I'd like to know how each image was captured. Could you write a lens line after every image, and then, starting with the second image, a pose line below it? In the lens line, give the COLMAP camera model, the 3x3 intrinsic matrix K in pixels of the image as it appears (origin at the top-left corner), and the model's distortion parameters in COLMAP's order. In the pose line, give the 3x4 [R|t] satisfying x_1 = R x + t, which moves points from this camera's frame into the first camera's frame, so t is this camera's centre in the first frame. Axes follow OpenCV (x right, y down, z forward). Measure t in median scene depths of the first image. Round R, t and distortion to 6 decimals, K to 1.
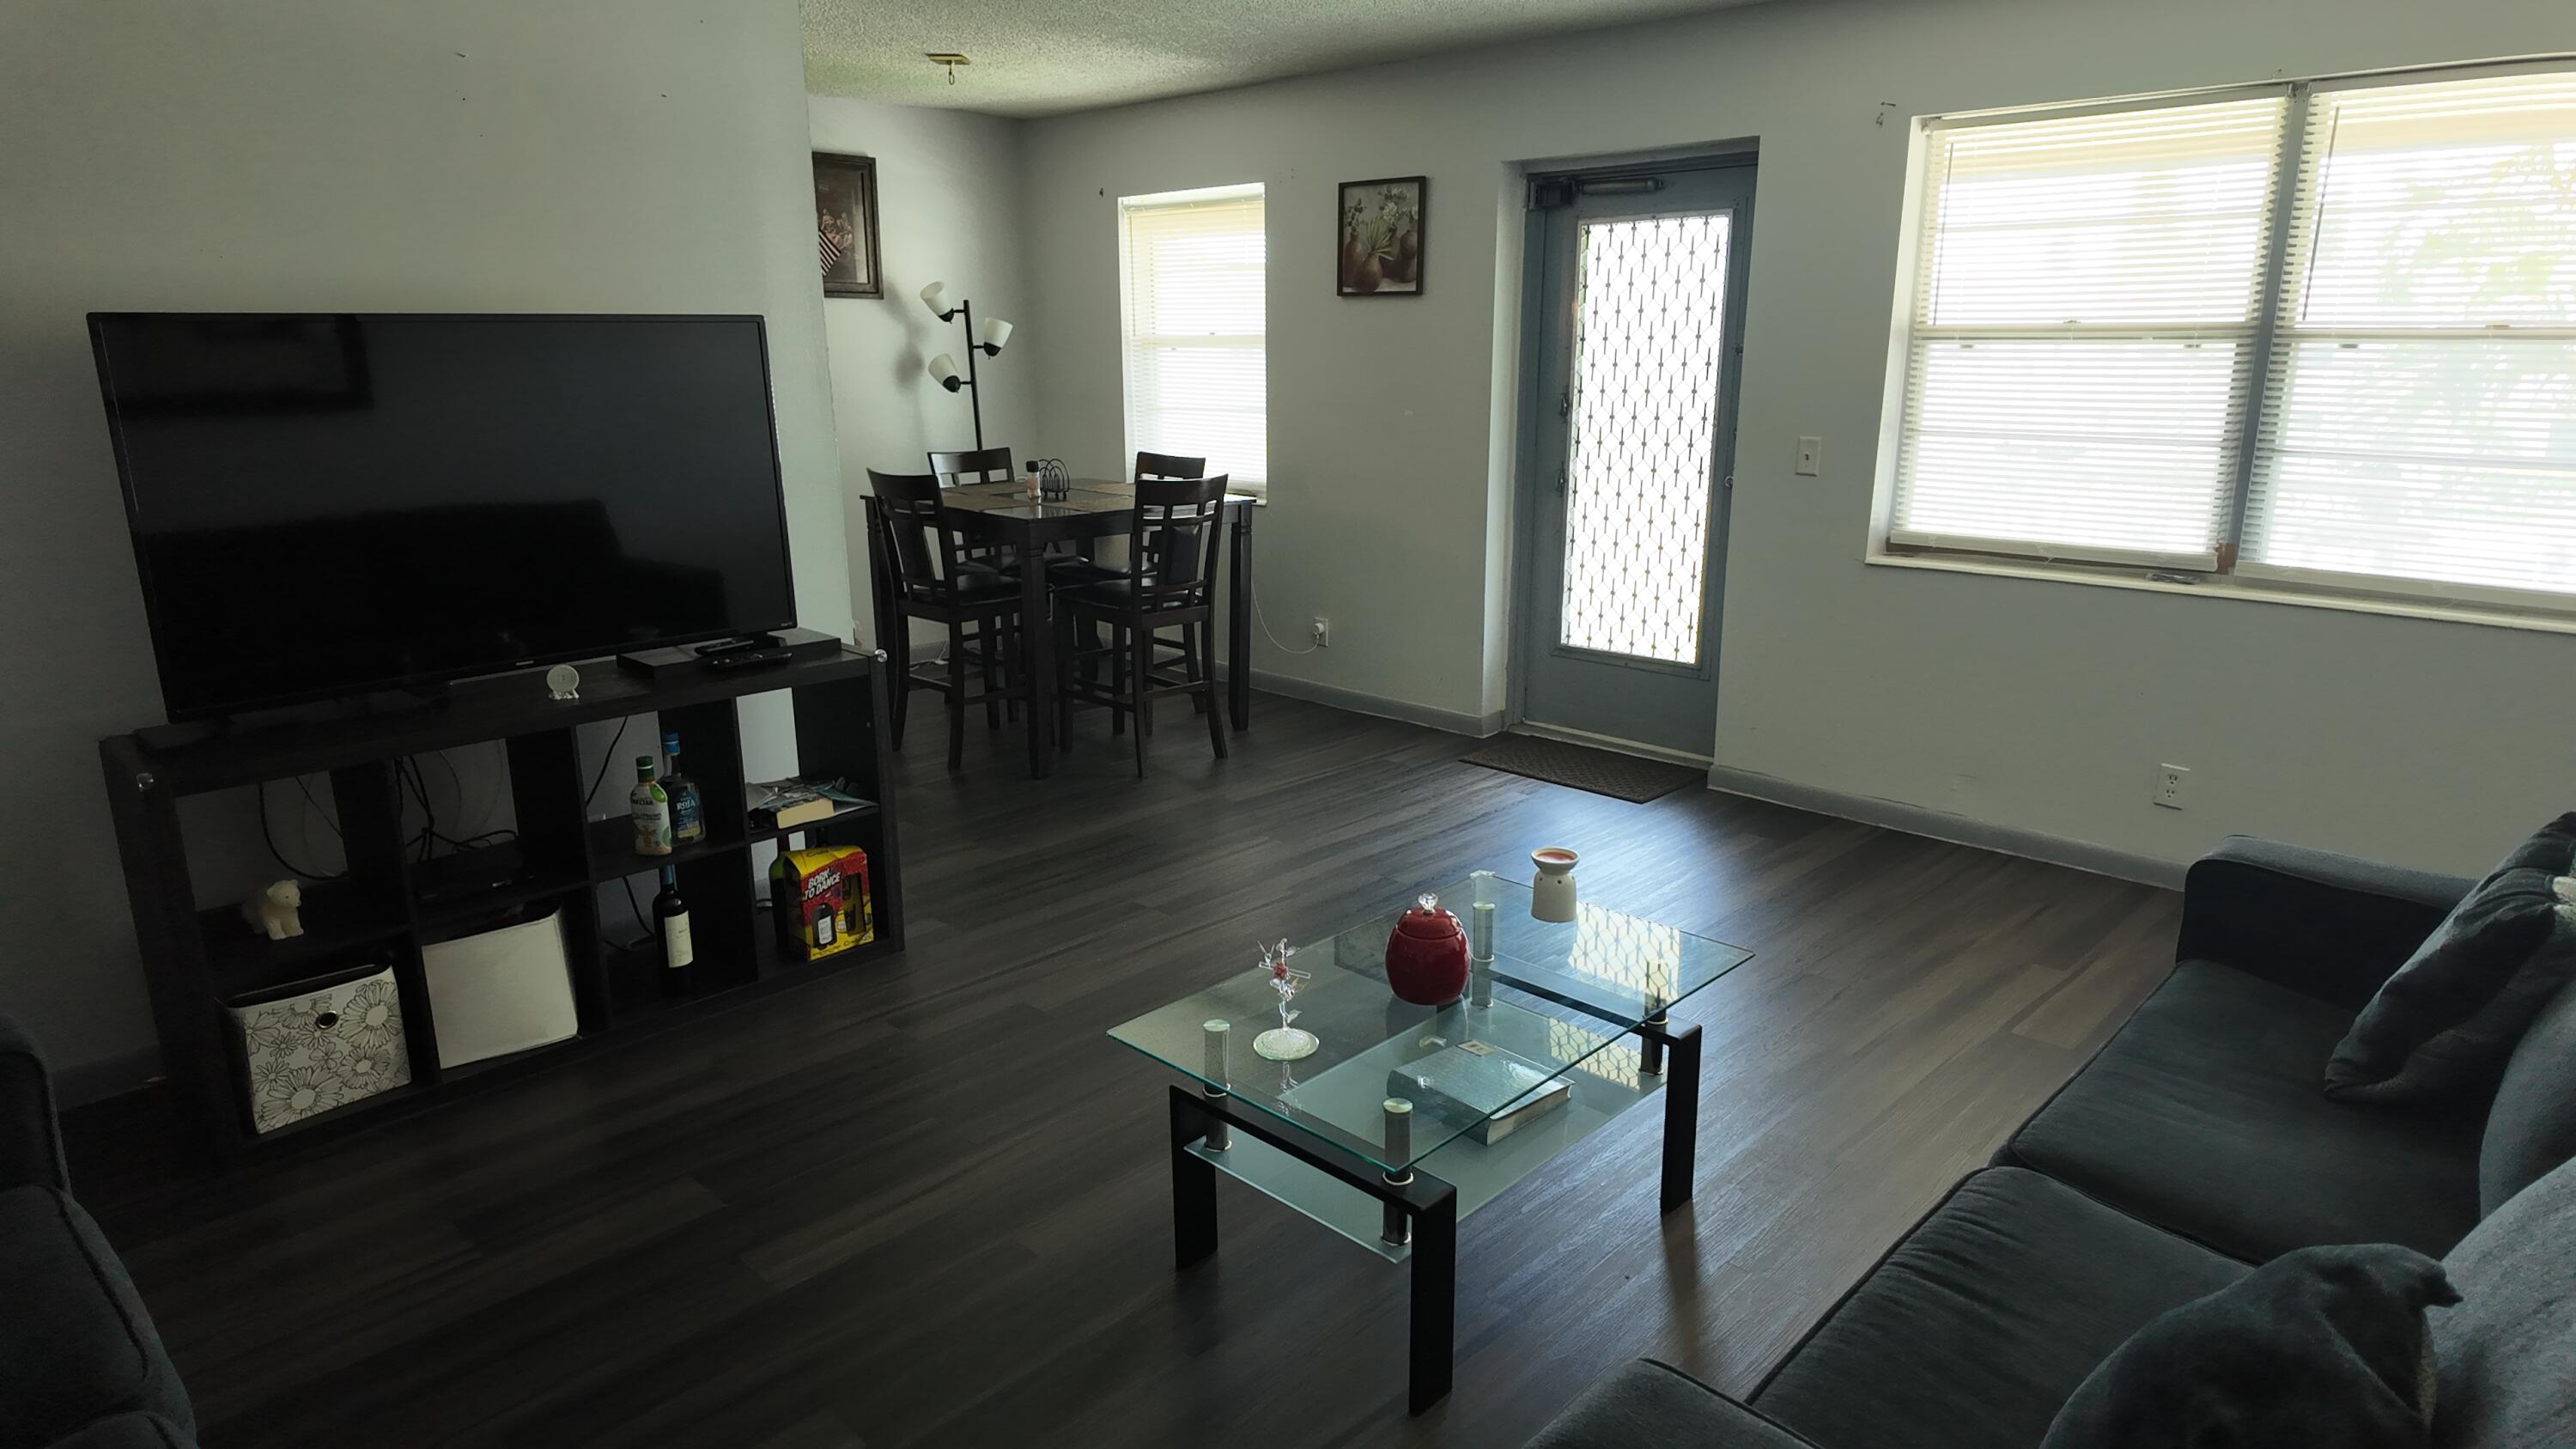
lens RADIAL K [[1525.4, 0, 1278.4], [0, 1525.4, 712.4], [0, 0, 1]] dist [0.103495, -0.095629]
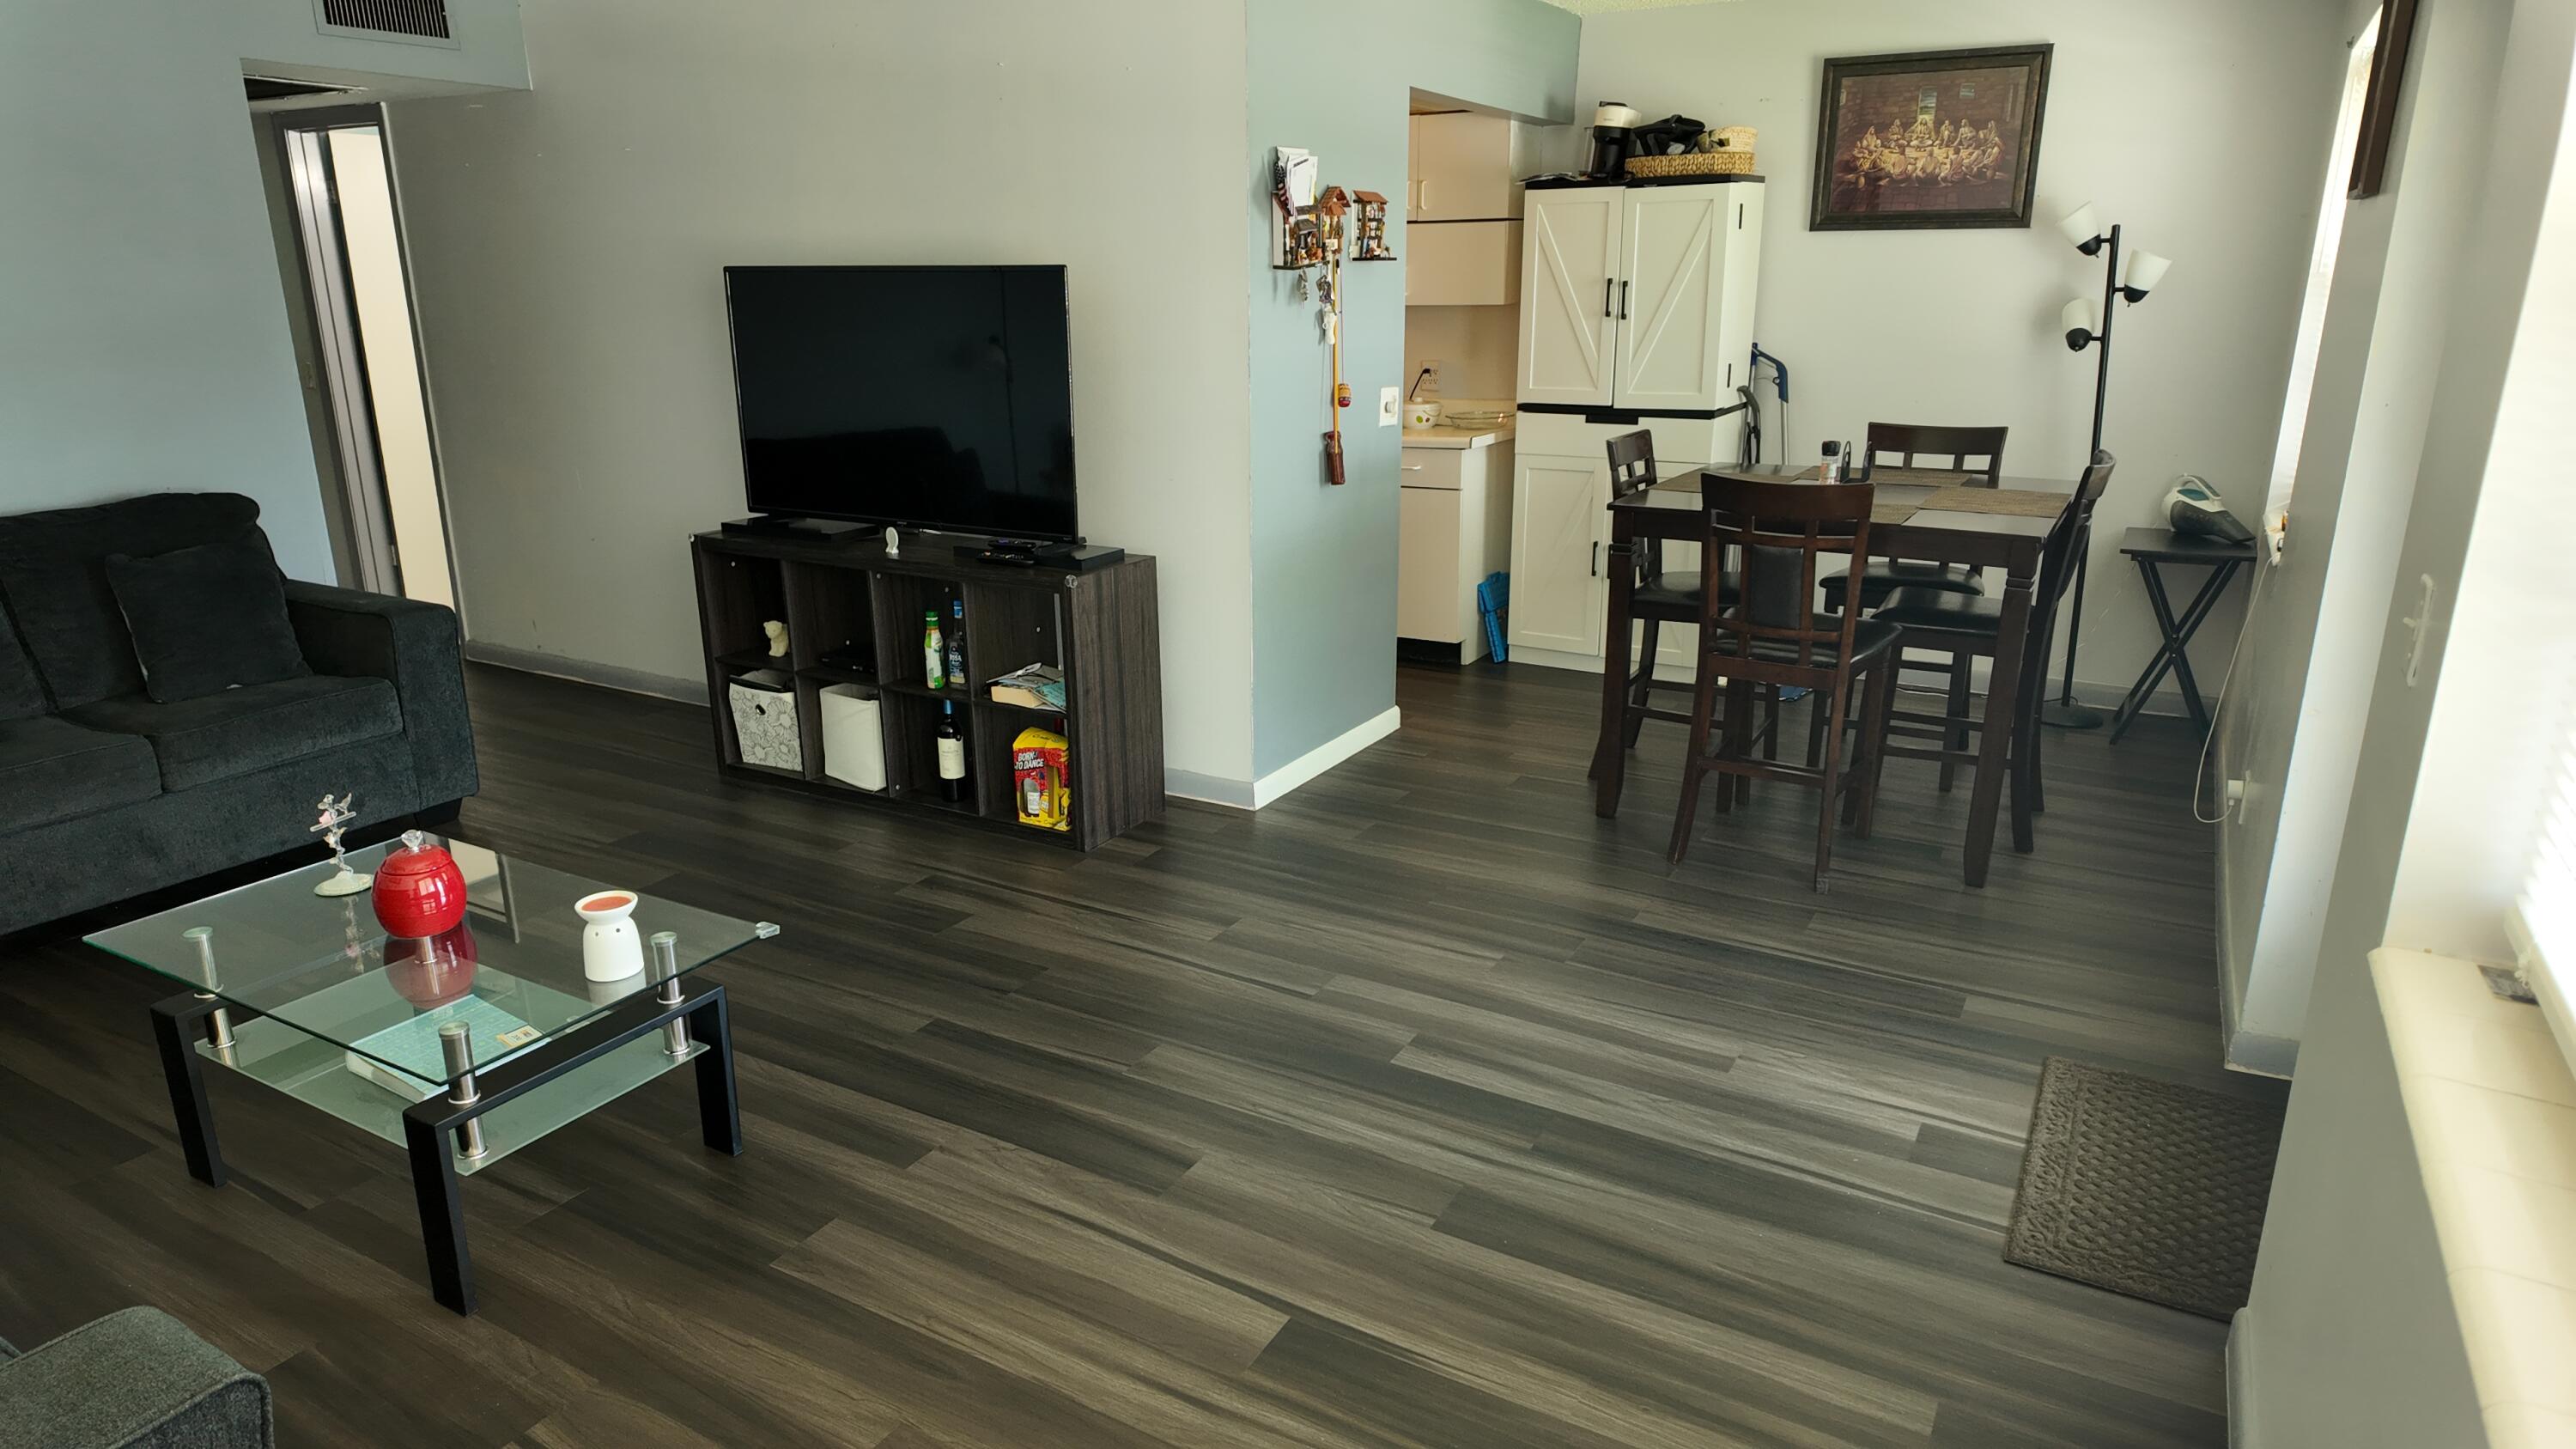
lens RADIAL K [[1525.4, 0, 1278.4], [0, 1525.4, 712.4], [0, 0, 1]] dist [0.103495, -0.095629]
pose [[0.248228, 0.266791, -0.931238, 0.996598], [-0.232231, 0.949682, 0.210173, -0.256688], [0.940453, 0.164091, 0.297695, 1.019122]]
